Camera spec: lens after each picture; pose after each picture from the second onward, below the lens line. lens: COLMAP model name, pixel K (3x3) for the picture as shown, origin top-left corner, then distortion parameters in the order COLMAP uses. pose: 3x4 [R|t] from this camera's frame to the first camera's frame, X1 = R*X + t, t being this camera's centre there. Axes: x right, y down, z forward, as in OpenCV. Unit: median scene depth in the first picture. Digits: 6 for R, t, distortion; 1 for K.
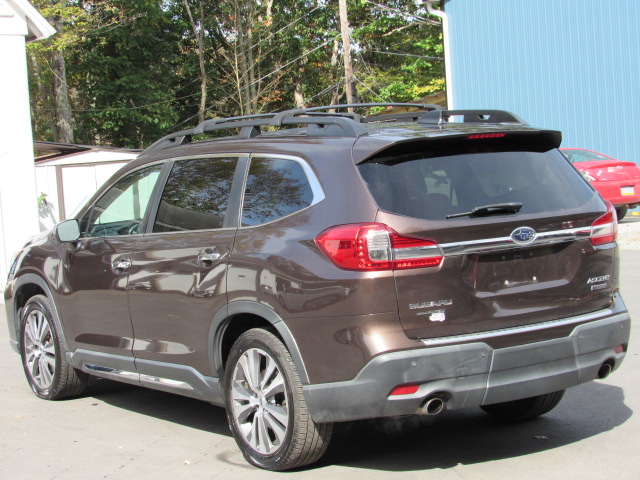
lens RADIAL K [[1366.1, 0, 317.8], [0, 1366.1, 252.5], [0, 0, 1]] dist [-0.114473, 0.166360]
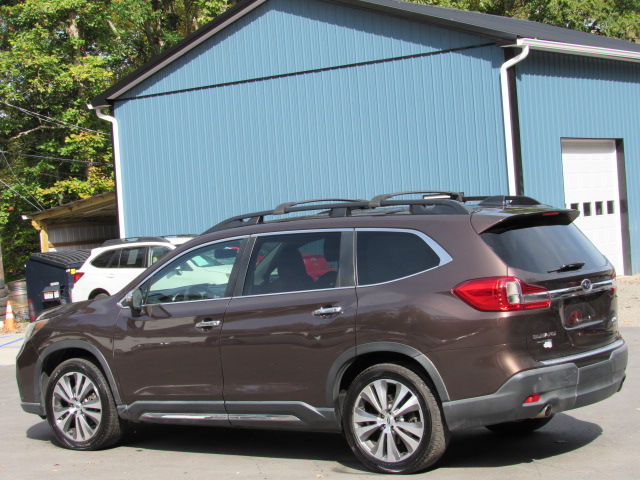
lens RADIAL K [[1366.1, 0, 317.8], [0, 1366.1, 252.5], [0, 0, 1]] dist [-0.114473, 0.166360]
pose [[0.940122, -0.007328, 0.340761, -0.542687], [0.033375, 0.996943, -0.070642, 0.040316], [-0.339201, 0.077785, 0.937492, -0.187760]]
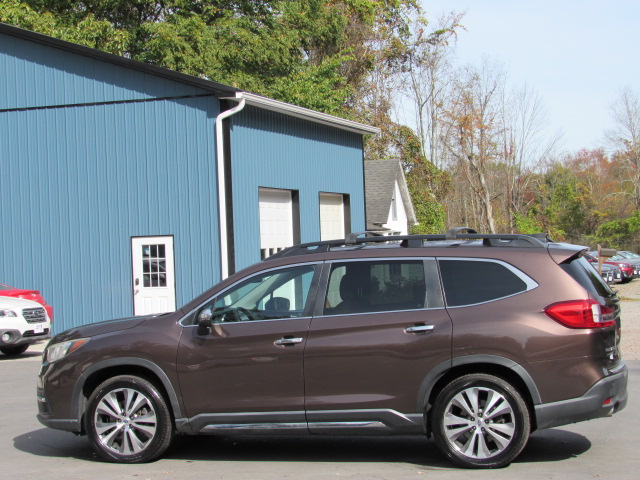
lens RADIAL K [[1366.1, 0, 317.8], [0, 1366.1, 252.5], [0, 0, 1]] dist [-0.114473, 0.166360]
pose [[0.753387, 0.033020, 0.656748, -1.166031], [0.037782, 0.994915, -0.093365, 0.056609], [-0.656491, 0.095153, 0.748308, -0.012968]]
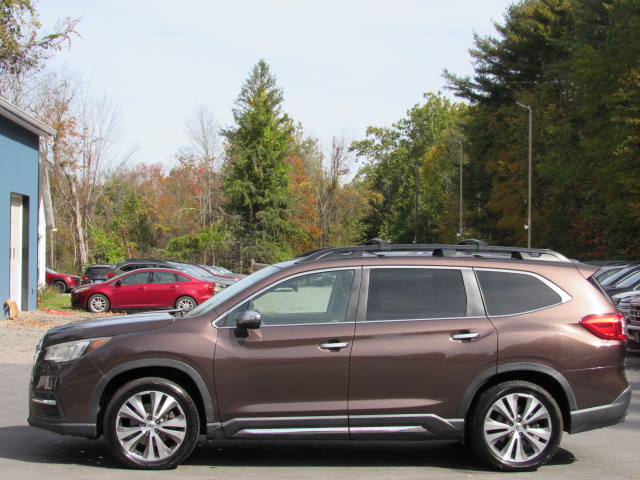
lens RADIAL K [[1366.1, 0, 317.8], [0, 1366.1, 252.5], [0, 0, 1]] dist [-0.114473, 0.166360]
pose [[0.484343, 0.068308, 0.872207, -1.530671], [0.023680, 0.995559, -0.091118, 0.046476], [-0.874557, 0.064786, 0.480575, 0.445765]]
